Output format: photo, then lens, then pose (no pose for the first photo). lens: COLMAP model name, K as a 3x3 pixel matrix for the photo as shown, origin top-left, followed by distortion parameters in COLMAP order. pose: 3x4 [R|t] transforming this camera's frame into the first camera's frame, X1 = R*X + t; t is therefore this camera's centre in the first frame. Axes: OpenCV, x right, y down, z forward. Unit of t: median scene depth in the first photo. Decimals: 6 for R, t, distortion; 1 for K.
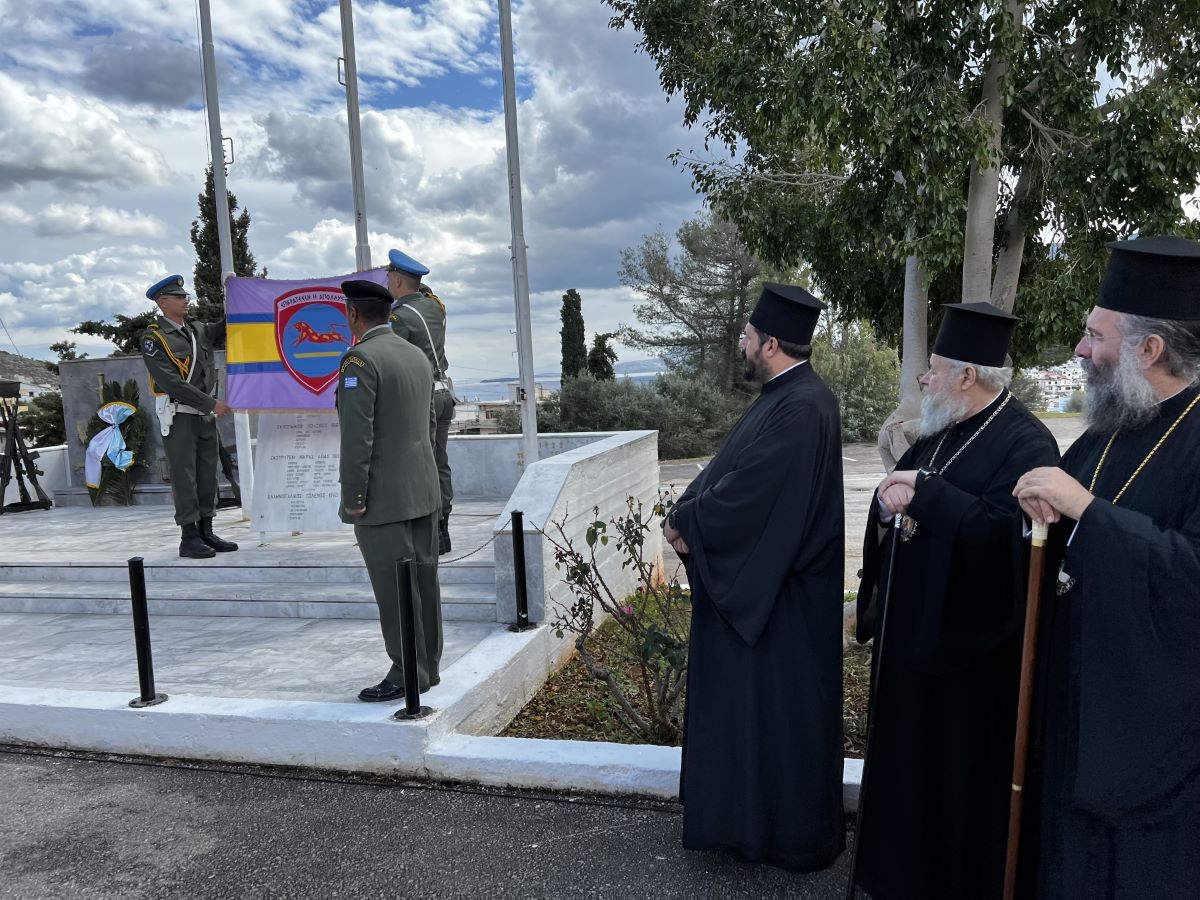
lens RADIAL K [[881.0, 0, 597.9], [0, 881.0, 454.1], [0, 0, 1]] dist [0.028441, -0.028399]
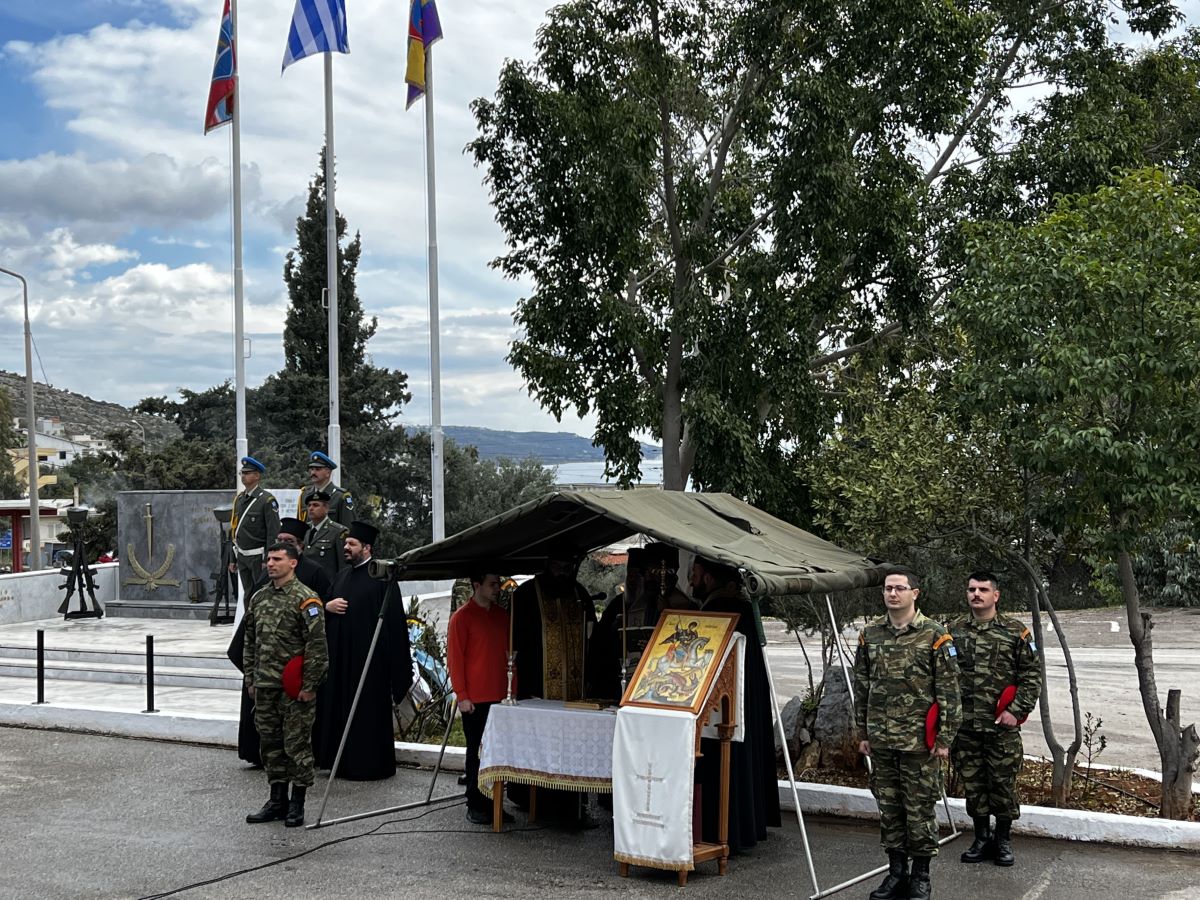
lens RADIAL K [[1724.2, 0, 601.5], [0, 1724.2, 446.2], [0, 0, 1]] dist [0.099502, 0.000000]
pose [[0.964624, 0.030833, -0.261820, 0.723267], [-0.052574, 0.995687, -0.076444, -0.027375], [0.258333, 0.087504, 0.962085, -1.248224]]
